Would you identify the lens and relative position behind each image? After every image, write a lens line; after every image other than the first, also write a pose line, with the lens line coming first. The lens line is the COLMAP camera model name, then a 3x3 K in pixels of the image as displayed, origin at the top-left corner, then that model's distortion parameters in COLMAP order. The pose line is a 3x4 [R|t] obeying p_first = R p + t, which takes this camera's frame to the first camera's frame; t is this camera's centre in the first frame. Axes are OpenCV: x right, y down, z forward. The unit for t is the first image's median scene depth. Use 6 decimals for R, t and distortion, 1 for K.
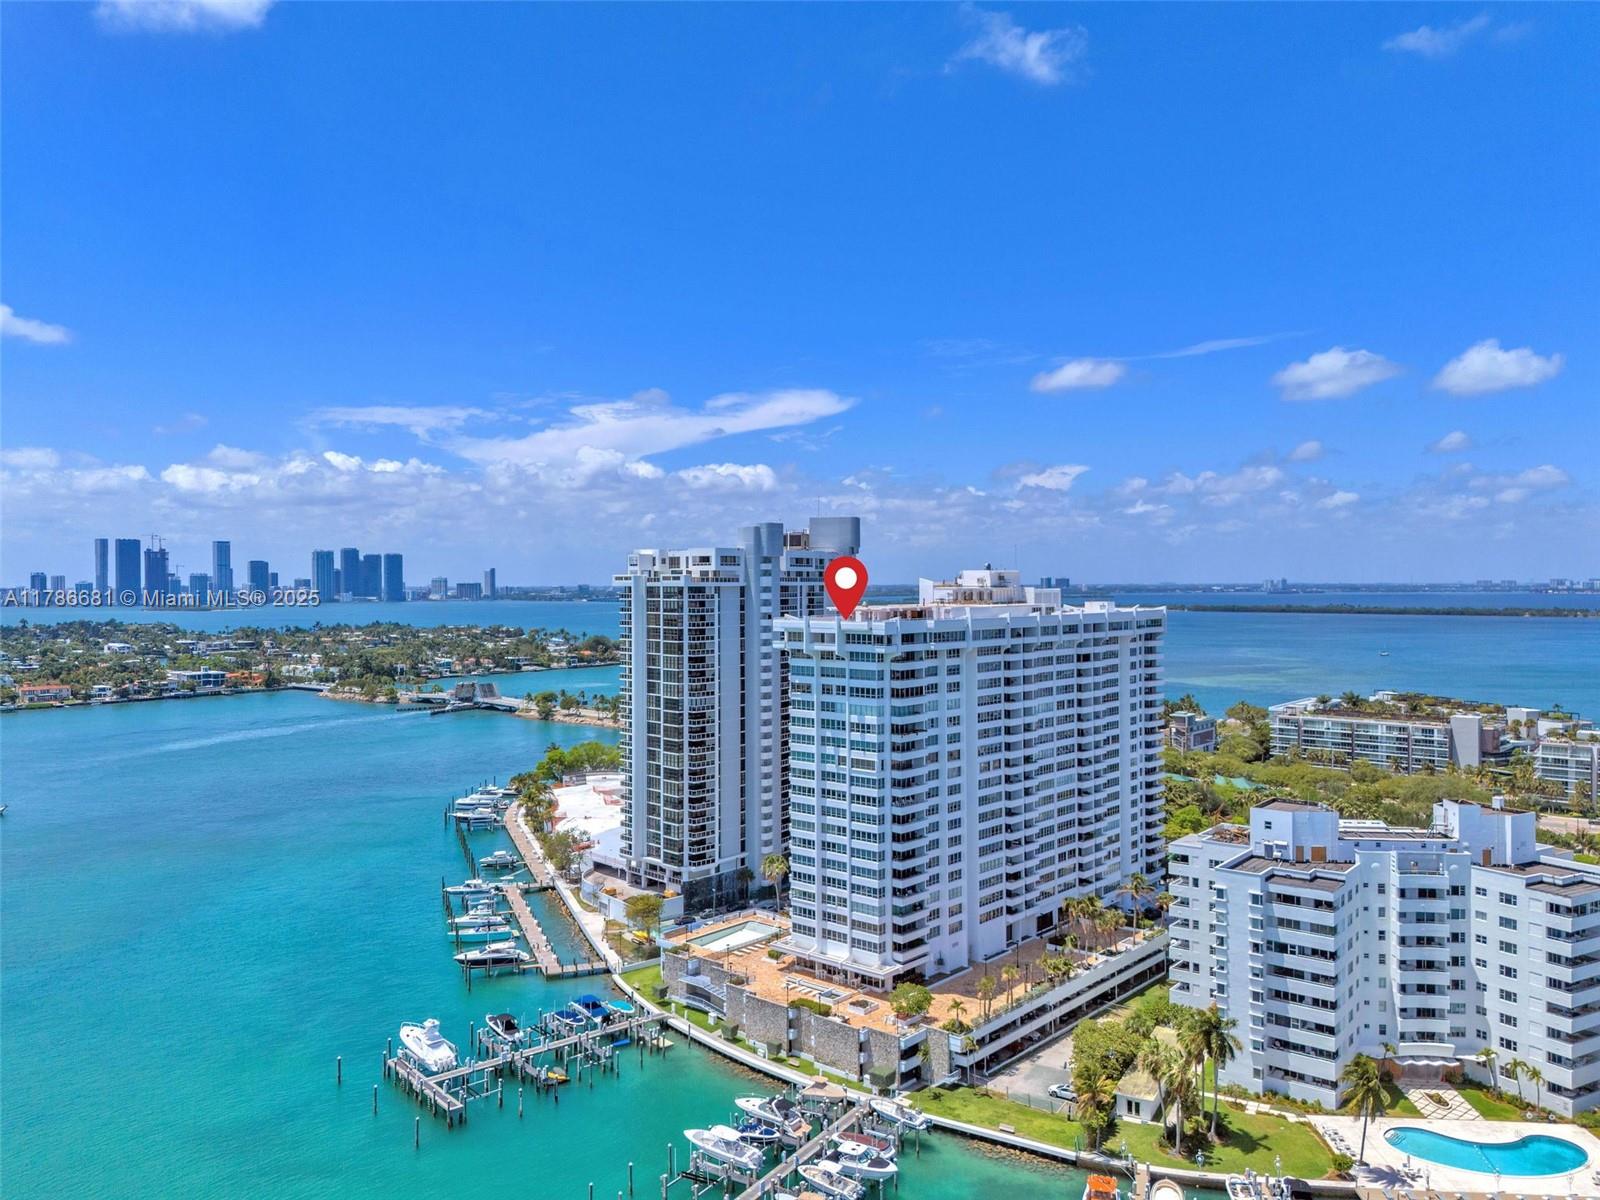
lens RADIAL K [[1180.8, 0, 800.0], [0, 1180.8, 600.0], [0, 0, 1]] dist [0.008215, -0.002867]
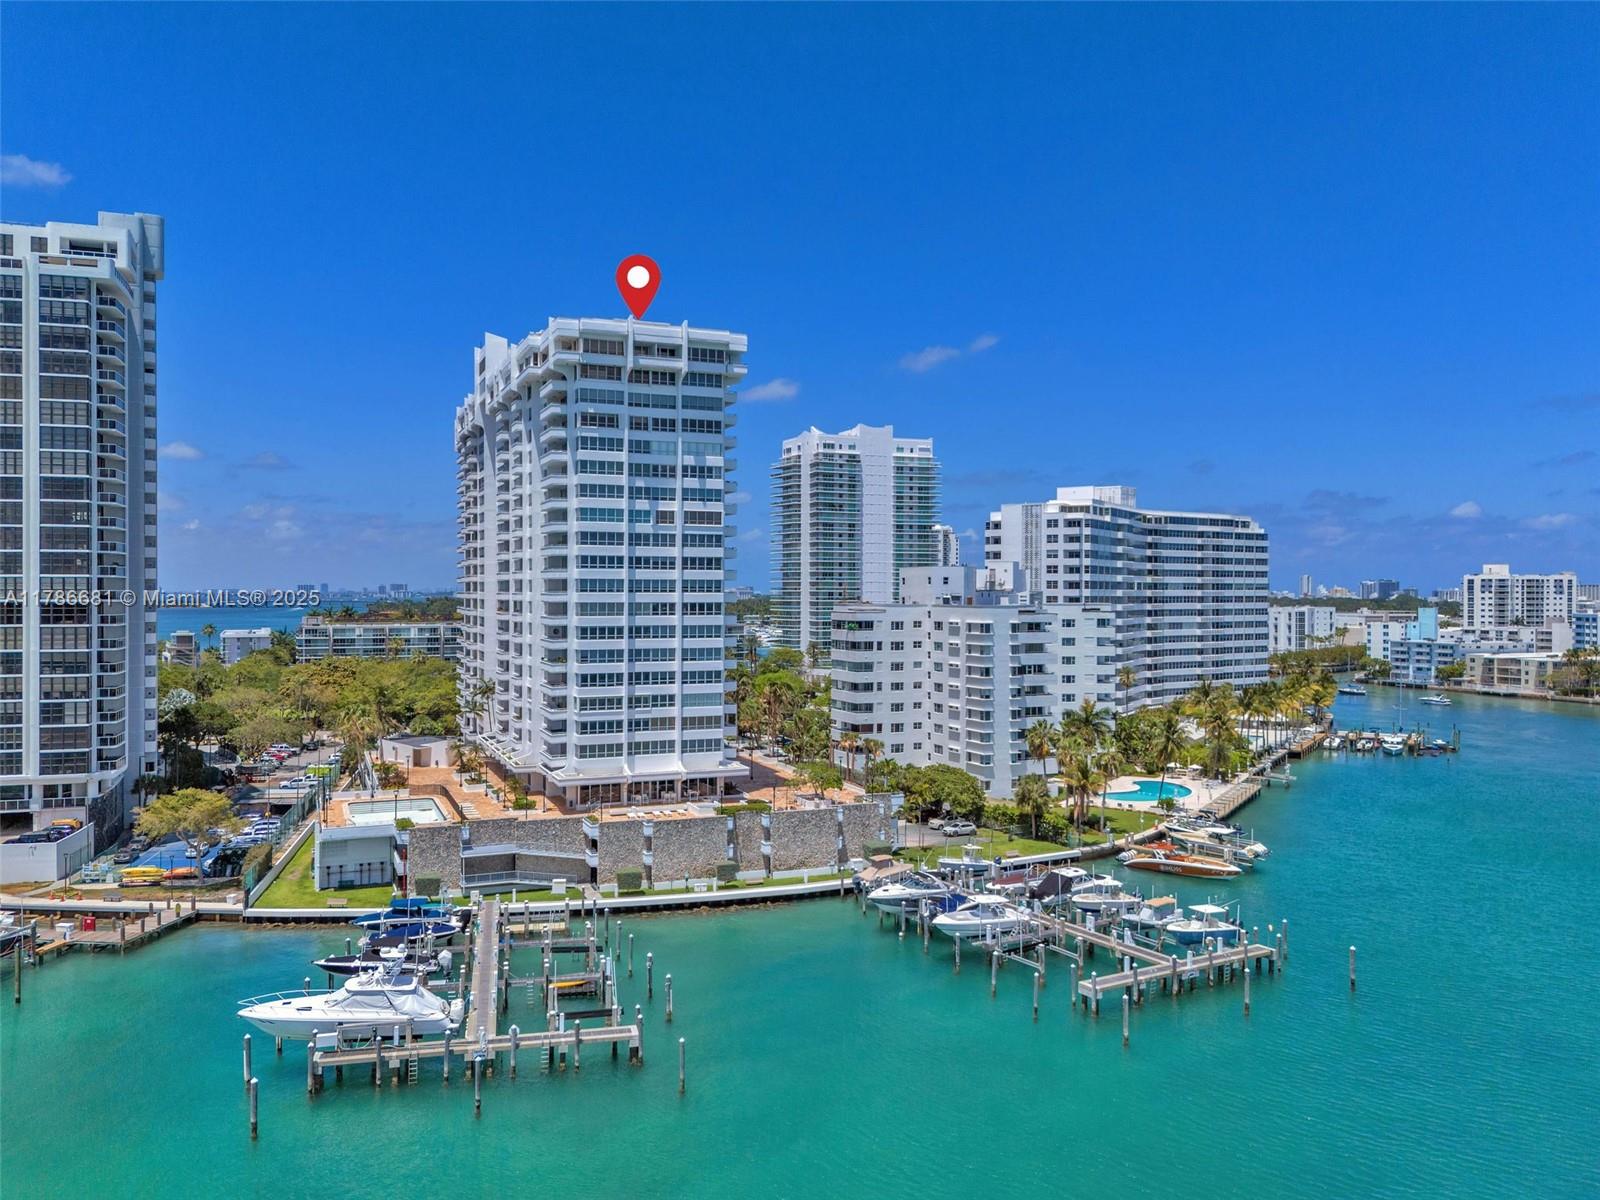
lens RADIAL K [[1180.8, 0, 800.0], [0, 1180.8, 600.0], [0, 0, 1]] dist [0.008215, -0.002867]
pose [[0.472655, -0.011240, 0.881176, -0.243293], [0.006863, 0.999935, 0.009074, 0.074285], [-0.881221, 0.001759, 0.472701, 0.224728]]
